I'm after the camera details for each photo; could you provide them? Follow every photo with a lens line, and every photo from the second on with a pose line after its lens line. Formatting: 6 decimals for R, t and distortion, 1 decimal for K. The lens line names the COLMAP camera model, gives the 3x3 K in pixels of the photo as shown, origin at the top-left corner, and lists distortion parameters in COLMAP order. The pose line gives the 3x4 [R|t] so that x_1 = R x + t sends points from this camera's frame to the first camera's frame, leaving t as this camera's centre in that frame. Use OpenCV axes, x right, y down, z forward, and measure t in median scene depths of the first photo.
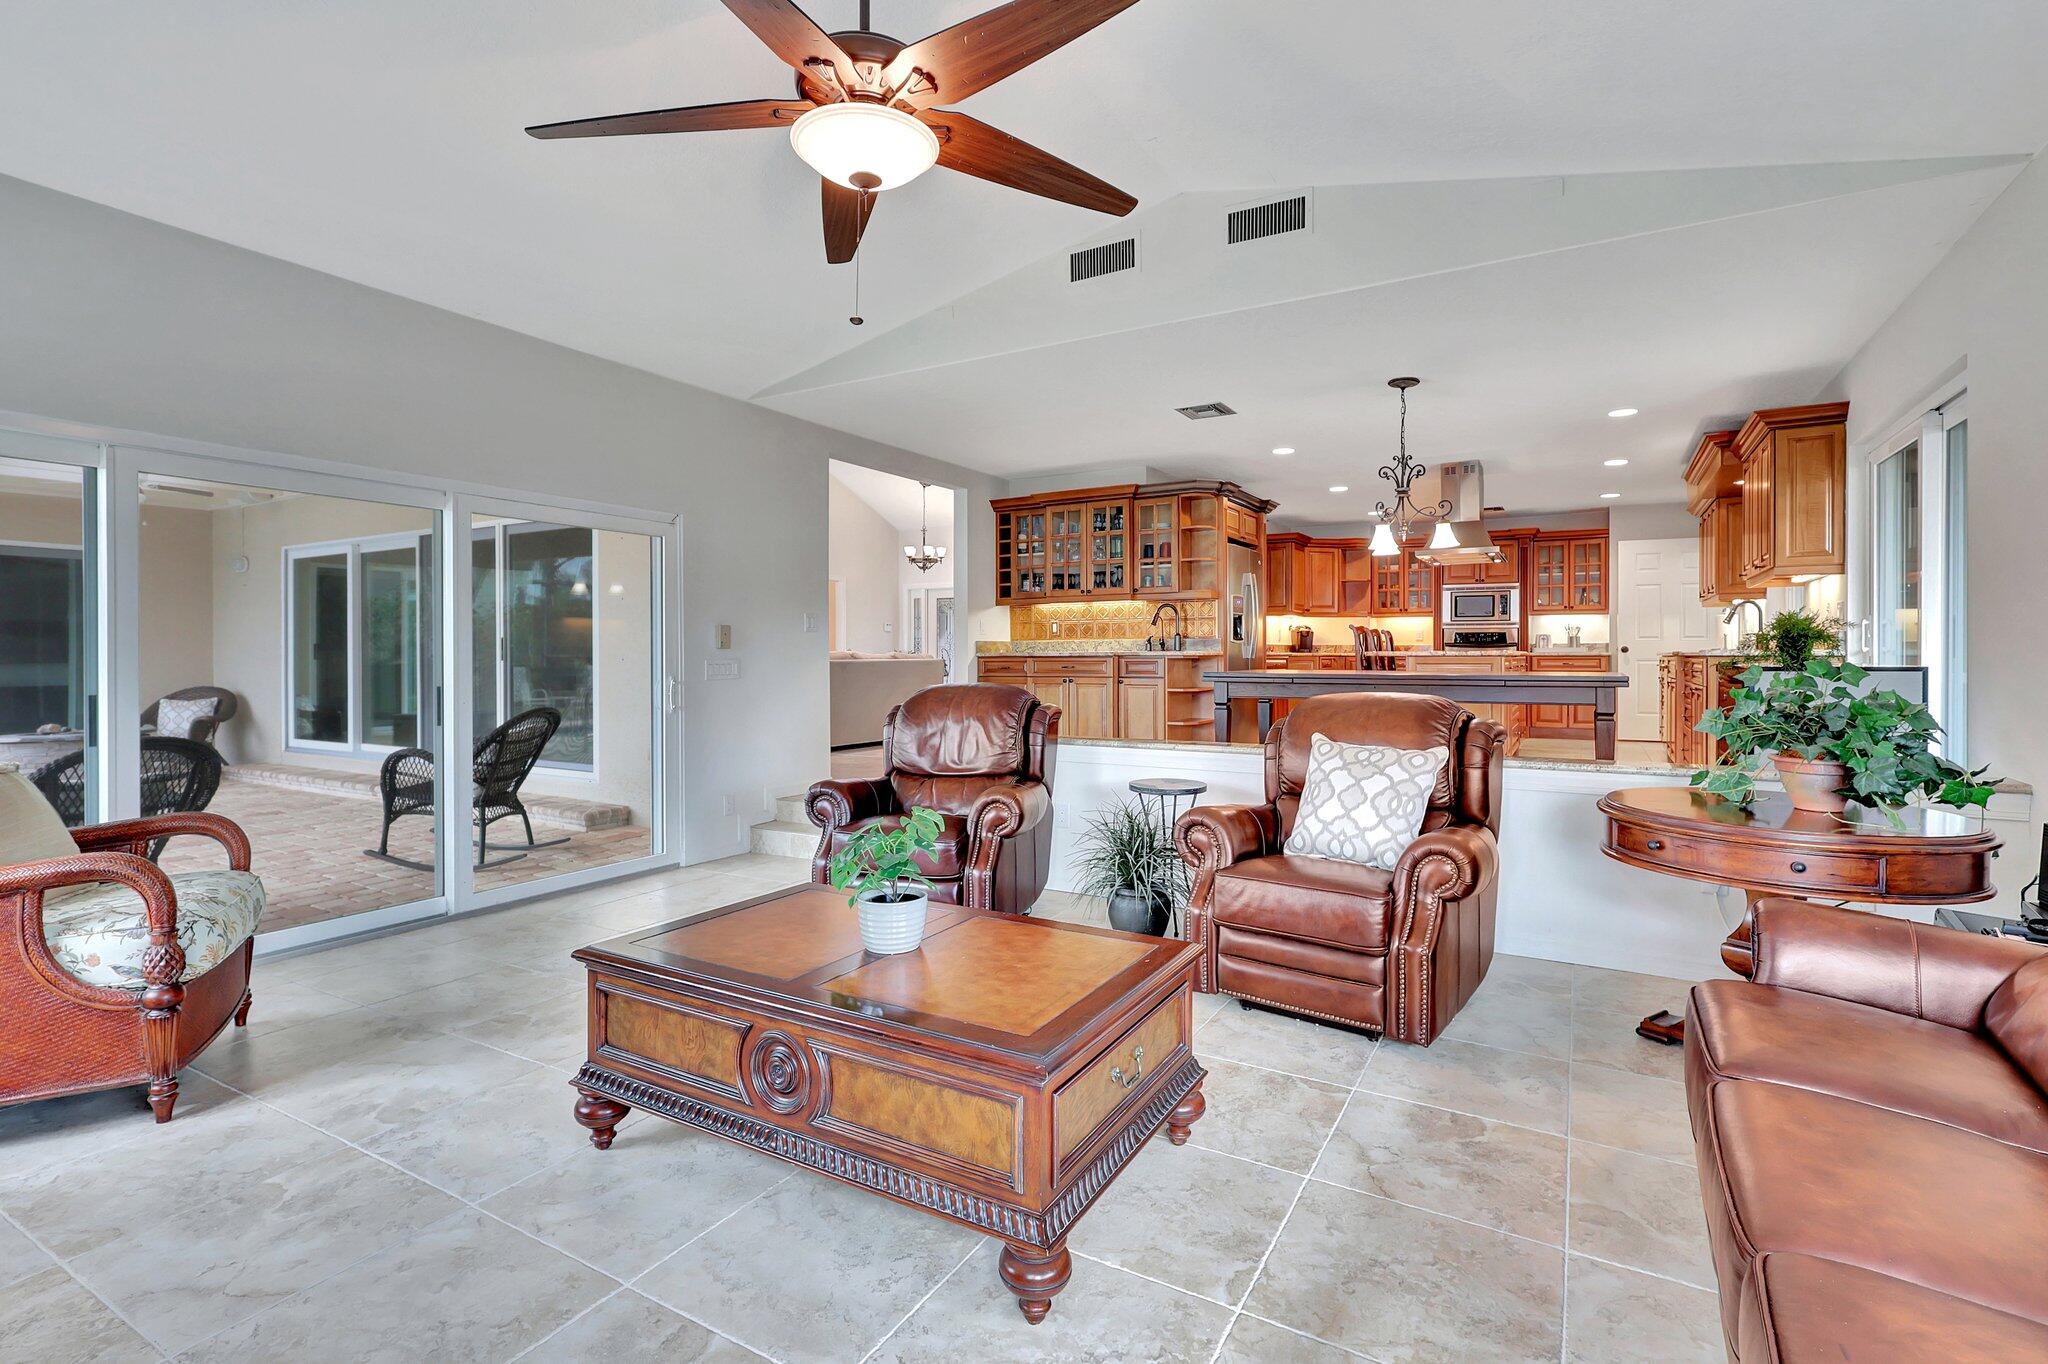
lens RADIAL K [[955.5, 0, 1026.6], [0, 955.5, 669.0], [0, 0, 1]] dist [-0.002079, 0.000648]
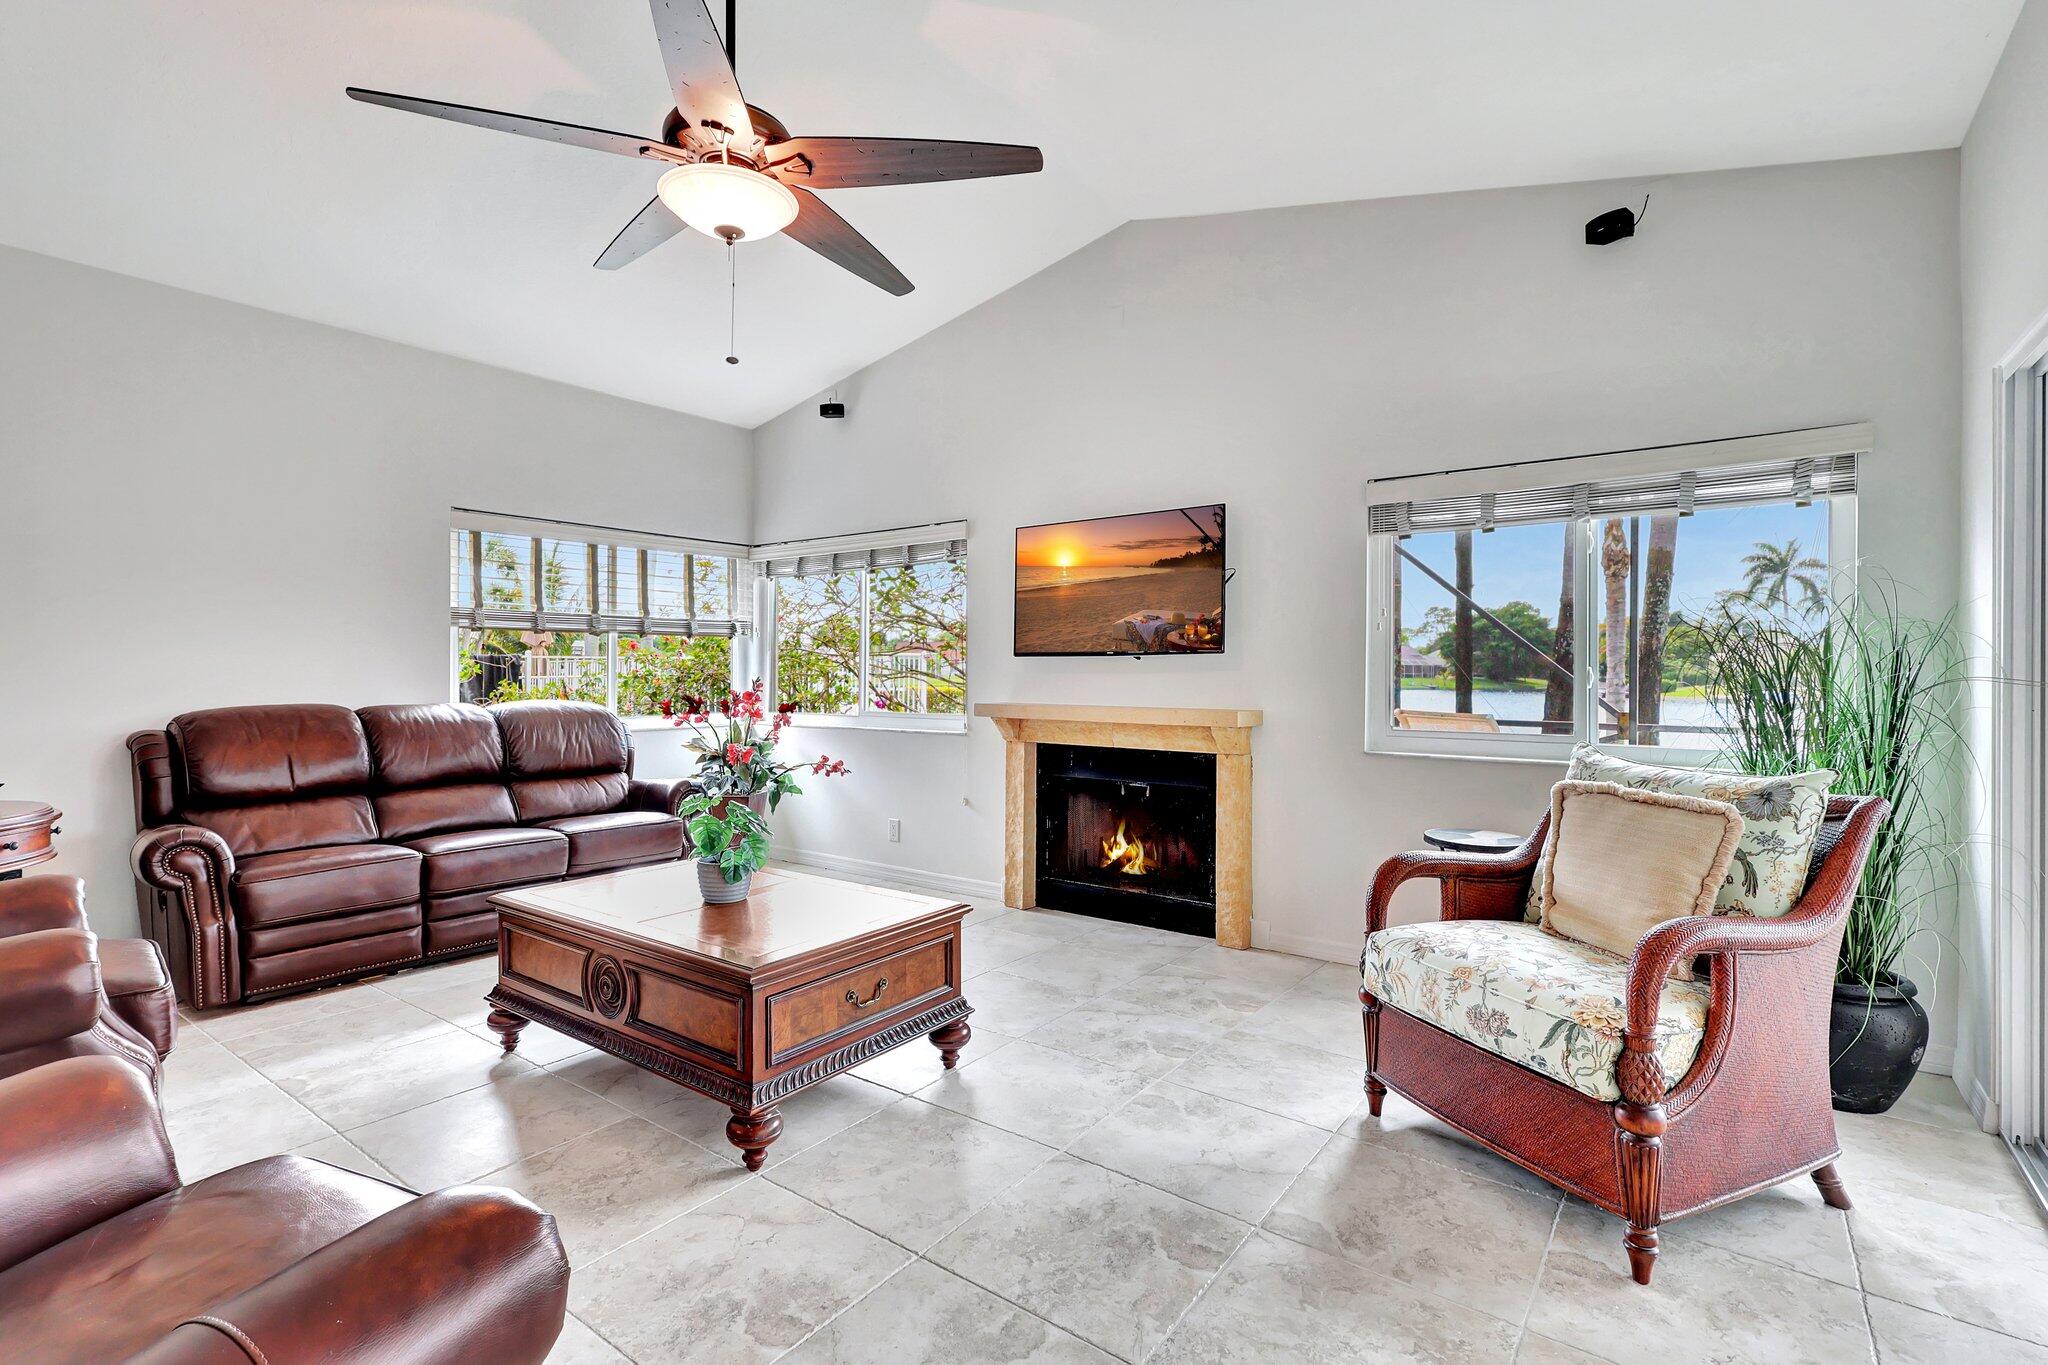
lens RADIAL K [[955.5, 0, 1022.9], [0, 955.5, 676.5], [0, 0, 1]] dist [-0.002079, 0.000648]
pose [[-0.994614, -0.001844, 0.103629, -0.287891], [0.001190, 0.999573, 0.029207, -0.018784], [-0.103639, 0.029173, -0.994187, 0.956310]]
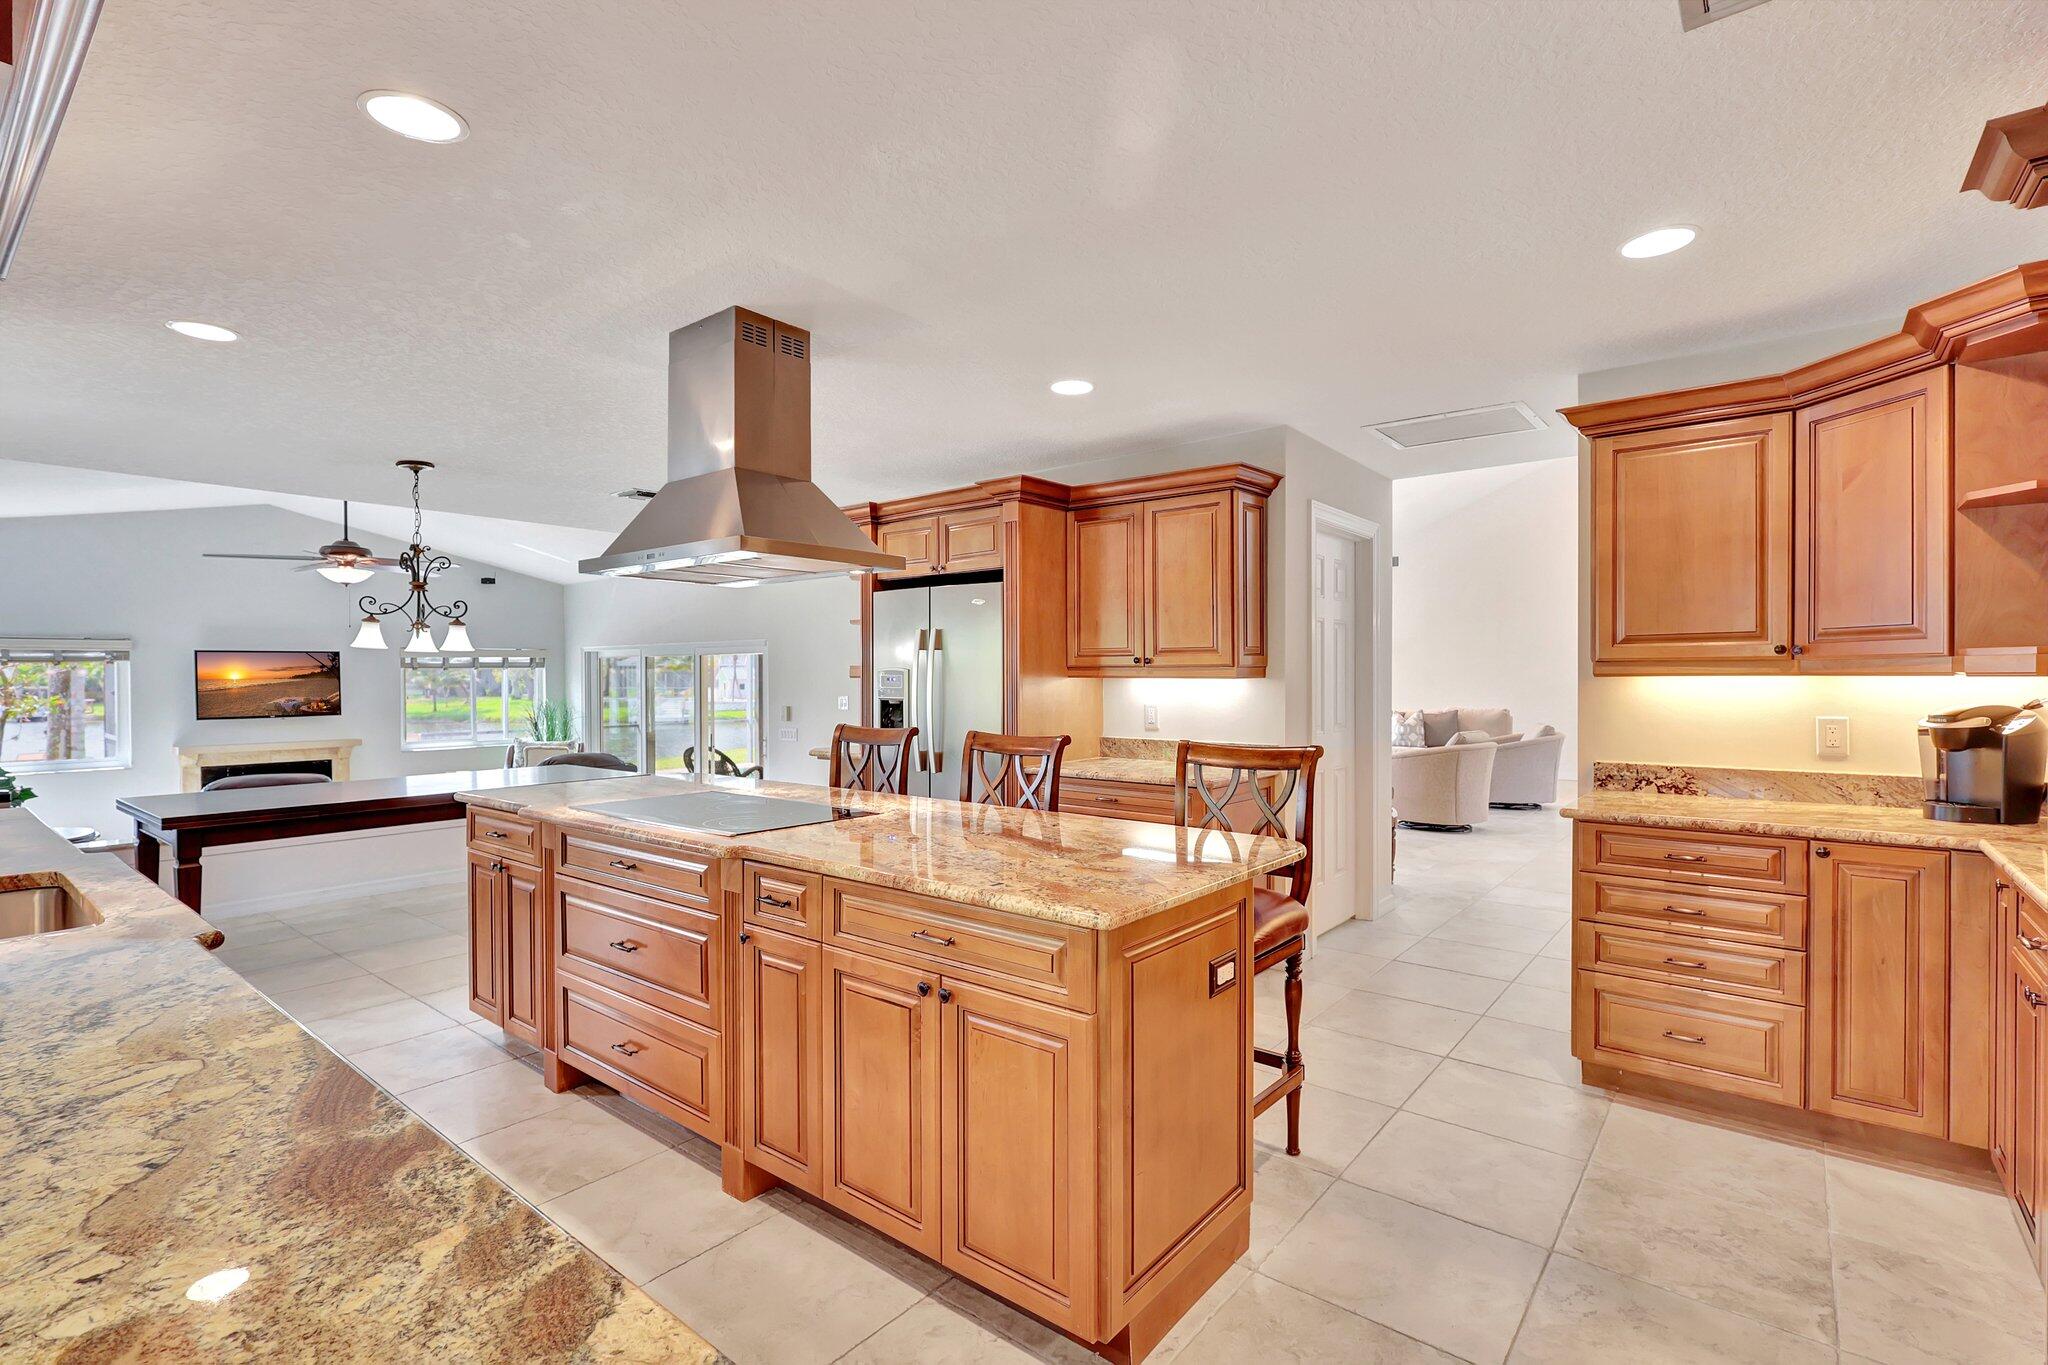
lens RADIAL K [[955.5, 0, 1019.2], [0, 955.5, 682.1], [0, 0, 1]] dist [-0.002079, 0.000648]
pose [[-0.163898, 0.009333, -0.986433, 1.264861], [-0.009880, 0.999890, 0.011102, -0.114285], [0.986428, 0.011566, -0.163788, 1.787211]]
